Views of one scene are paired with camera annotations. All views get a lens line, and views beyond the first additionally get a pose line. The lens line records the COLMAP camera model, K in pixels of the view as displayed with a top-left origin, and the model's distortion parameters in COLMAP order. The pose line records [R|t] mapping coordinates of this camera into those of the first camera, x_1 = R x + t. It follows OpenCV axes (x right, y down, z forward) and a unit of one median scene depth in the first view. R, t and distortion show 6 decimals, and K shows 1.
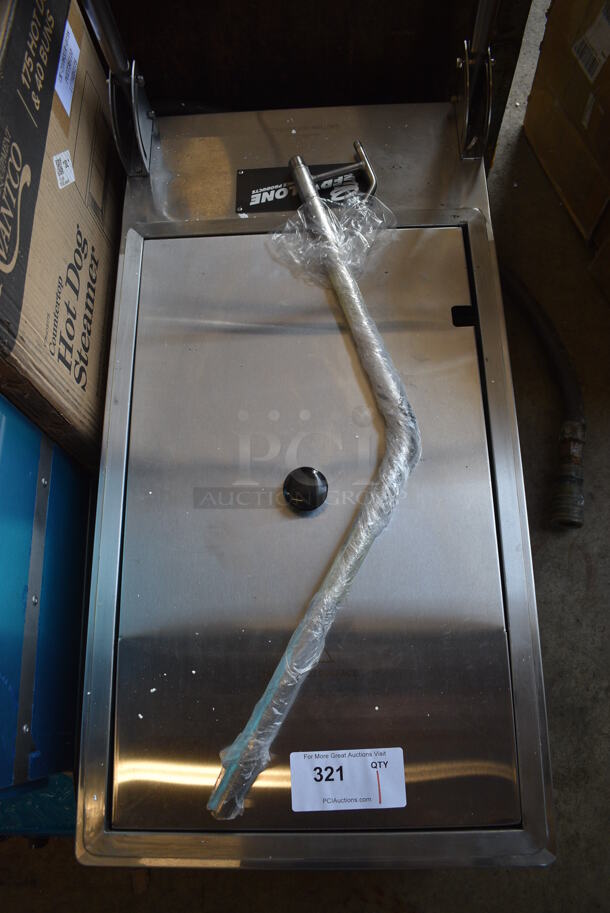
lens RADIAL K [[710.8, 0, 305.0], [0, 710.8, 456.5], [0, 0, 1]] dist [-0.091909, 0.008455]
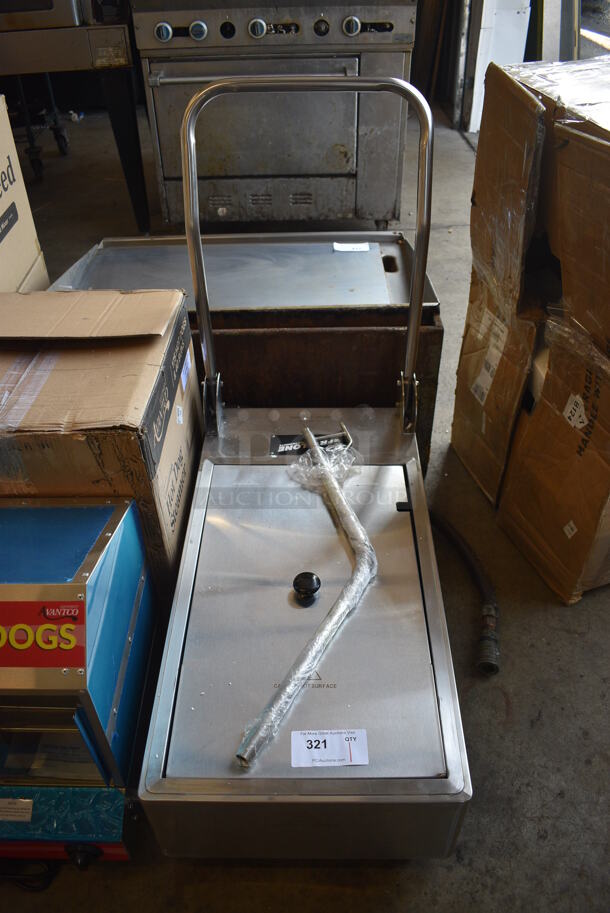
lens RADIAL K [[710.8, 0, 305.0], [0, 710.8, 456.5], [0, 0, 1]] dist [-0.091909, 0.008455]
pose [[0.998850, 0.047674, 0.005130, -0.021835], [-0.038019, 0.852632, -0.521126, 0.548348], [-0.029219, 0.520332, 0.853464, -0.463736]]
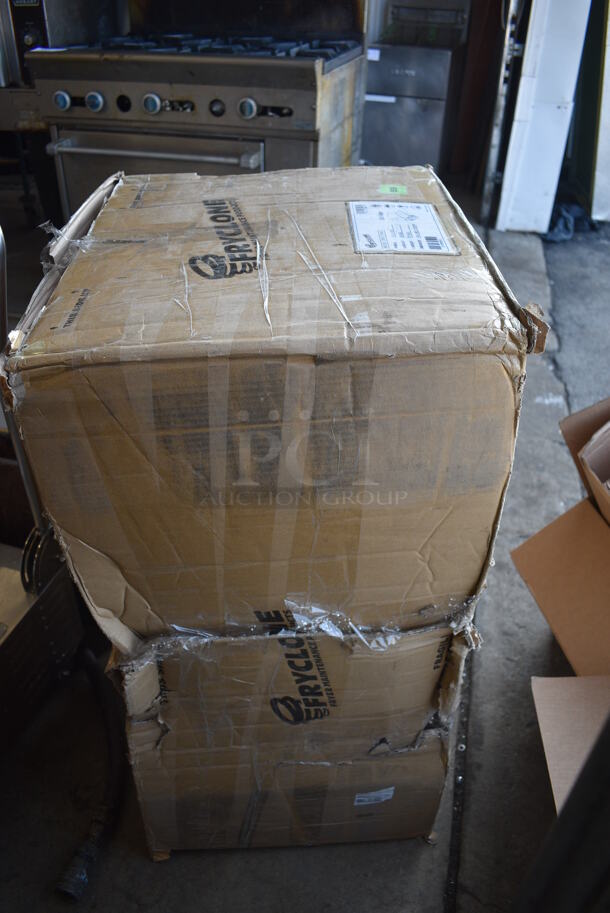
lens RADIAL K [[710.8, 0, 305.0], [0, 710.8, 456.5], [0, 0, 1]] dist [-0.091909, 0.008455]
pose [[0.957680, 0.224633, -0.179971, 1.013060], [-0.287387, 0.781132, -0.554294, -0.032690], [0.016069, 0.582557, 0.812631, -0.329327]]
